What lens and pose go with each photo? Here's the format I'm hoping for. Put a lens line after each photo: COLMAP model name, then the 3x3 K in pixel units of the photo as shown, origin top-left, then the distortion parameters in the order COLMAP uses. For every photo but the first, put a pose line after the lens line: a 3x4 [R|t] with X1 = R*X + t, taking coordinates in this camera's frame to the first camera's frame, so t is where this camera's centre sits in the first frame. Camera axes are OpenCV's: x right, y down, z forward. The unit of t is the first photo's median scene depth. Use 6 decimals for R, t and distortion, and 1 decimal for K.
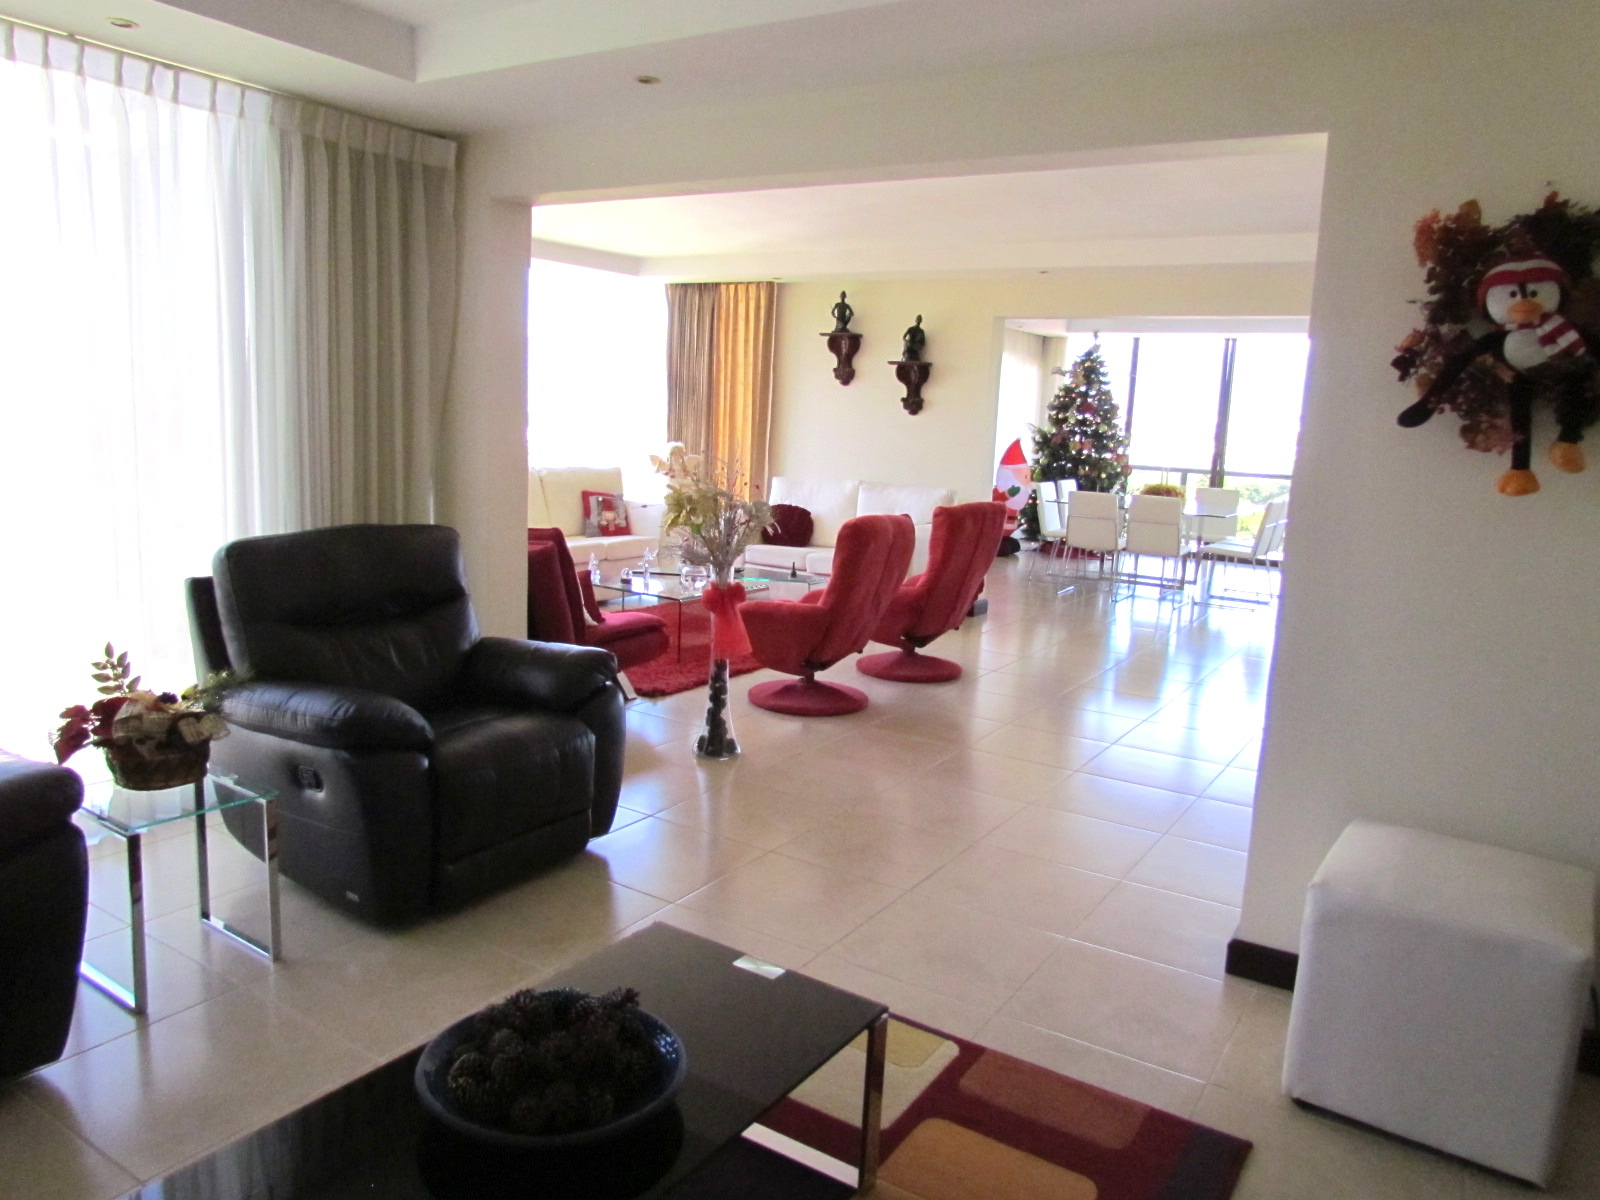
lens RADIAL K [[1156.6, 0, 800.0], [0, 1156.6, 600.0], [0, 0, 1]] dist [-0.023786, 0.005921]
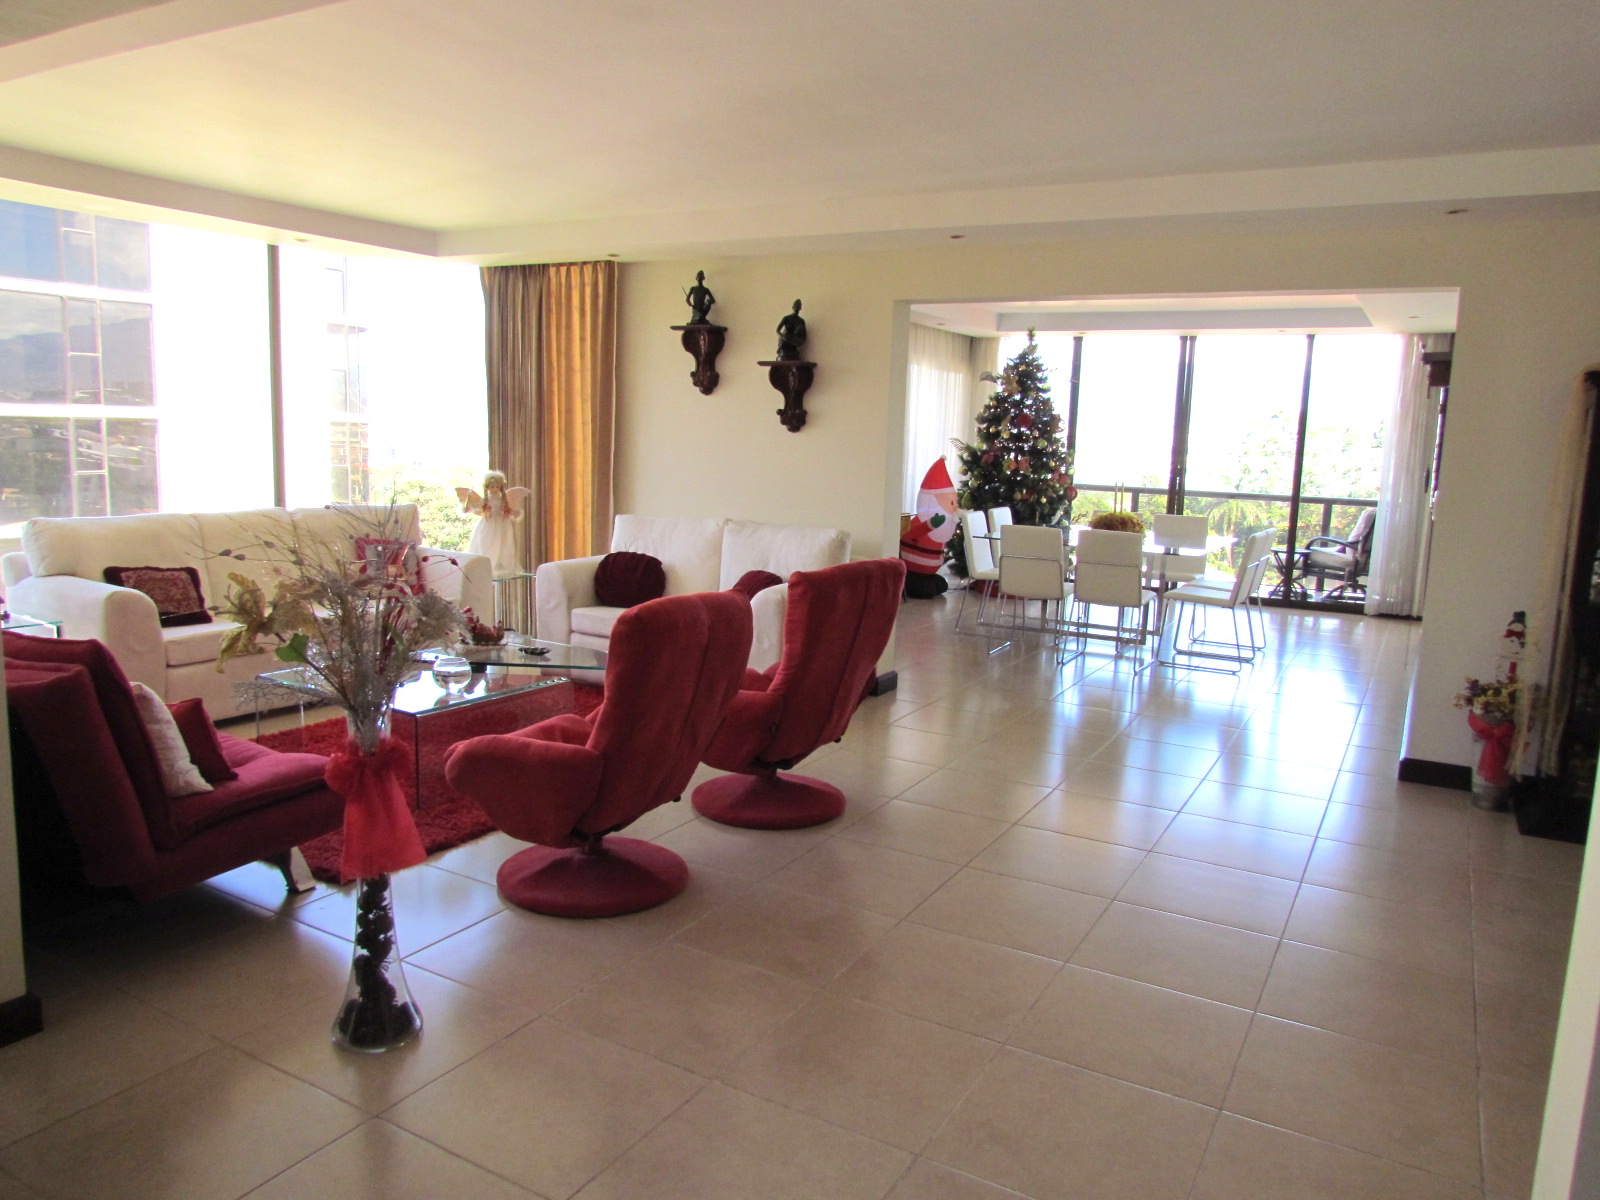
lens RADIAL K [[1143.4, 0, 800.0], [0, 1143.4, 600.0], [0, 0, 1]] dist [0.000347, 0.002115]
pose [[0.998828, -0.019285, 0.044387, 0.057866], [0.019819, 0.999736, -0.011607, -0.035333], [-0.044151, 0.012473, 0.998947, 0.216437]]
